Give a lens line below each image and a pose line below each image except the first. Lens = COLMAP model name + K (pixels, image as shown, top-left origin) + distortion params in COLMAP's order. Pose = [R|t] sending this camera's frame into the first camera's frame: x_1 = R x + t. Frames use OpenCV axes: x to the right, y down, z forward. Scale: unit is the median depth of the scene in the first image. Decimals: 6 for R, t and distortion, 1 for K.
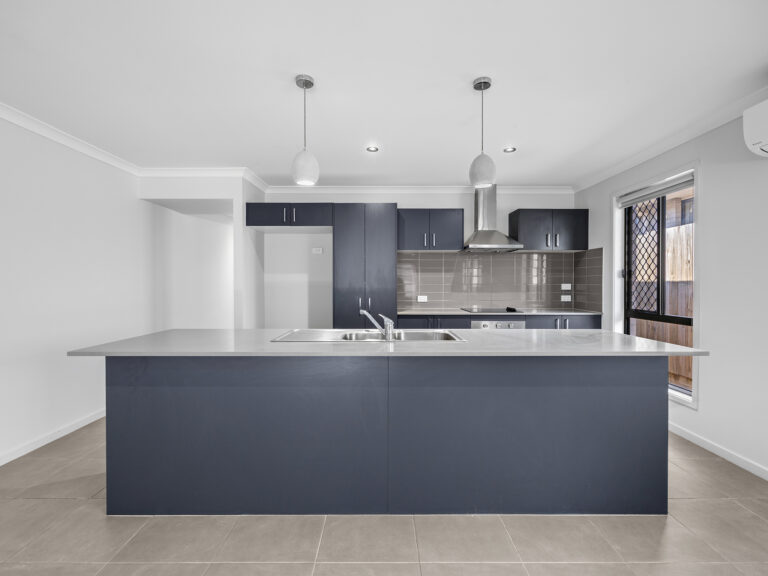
lens RADIAL K [[354.6, 0, 391.6], [0, 354.6, 285.3], [0, 0, 1]] dist [-0.002249, -0.000078]
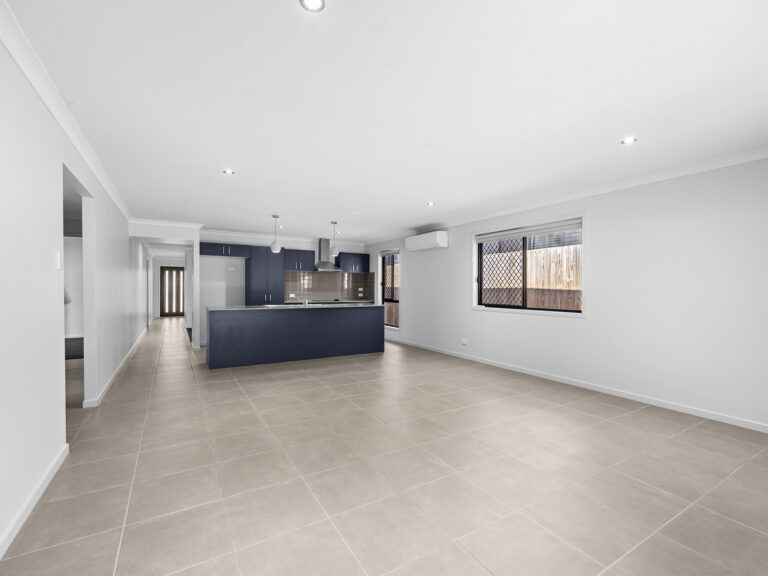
lens RADIAL K [[354.6, 0, 391.6], [0, 354.6, 285.3], [0, 0, 1]] dist [-0.002249, -0.000078]
pose [[0.860095, 0.007533, 0.510079, -0.466461], [-0.002590, 0.999943, -0.010401, 0.001736], [-0.510128, 0.007625, 0.860065, -1.000960]]
